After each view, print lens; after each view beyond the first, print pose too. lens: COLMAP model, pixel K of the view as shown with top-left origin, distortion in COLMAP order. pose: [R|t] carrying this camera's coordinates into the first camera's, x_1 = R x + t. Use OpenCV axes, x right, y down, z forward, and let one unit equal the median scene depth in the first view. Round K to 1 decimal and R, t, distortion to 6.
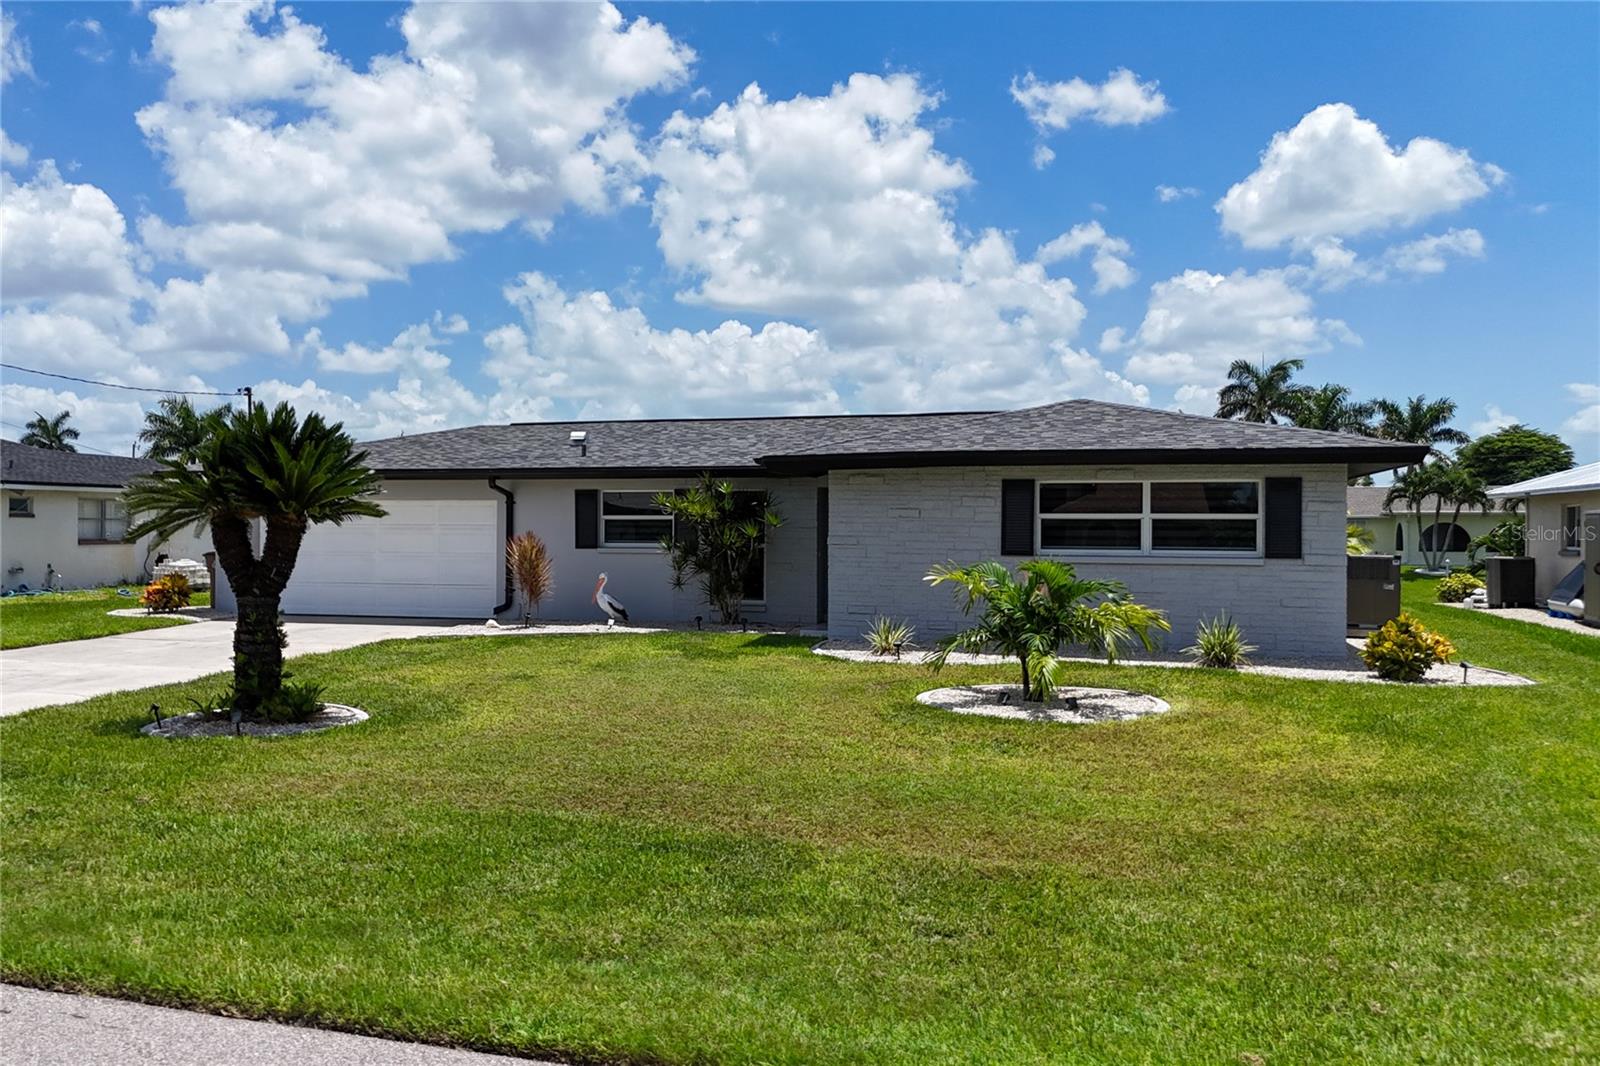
lens RADIAL K [[1339.5, 0, 676.6], [0, 1339.5, 531.4], [0, 0, 1]] dist [0.054581, -0.008228]
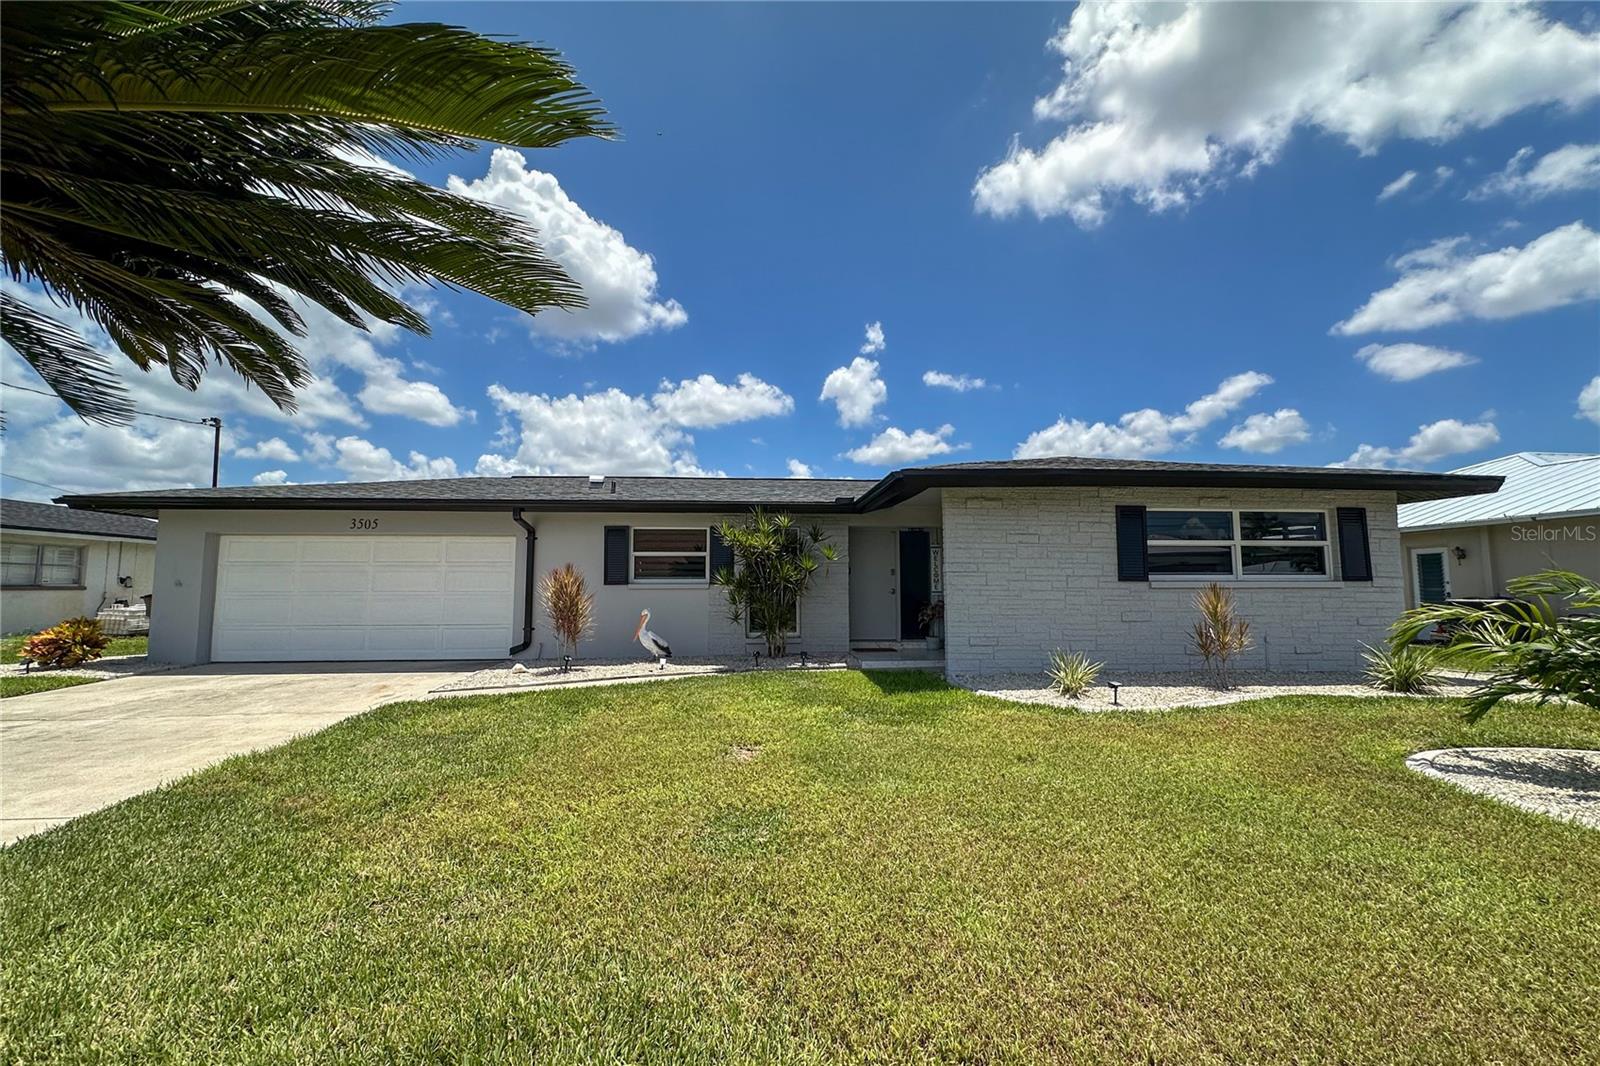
lens RADIAL K [[649.1, 0, 800.0], [0, 649.1, 533.7], [0, 0, 1]] dist [-0.003052, 0.000403]
pose [[0.928328, 0.025517, 0.370886, -0.132094], [0.007011, 0.996263, -0.086090, 0.019159], [-0.371696, 0.082520, 0.924680, 0.548629]]
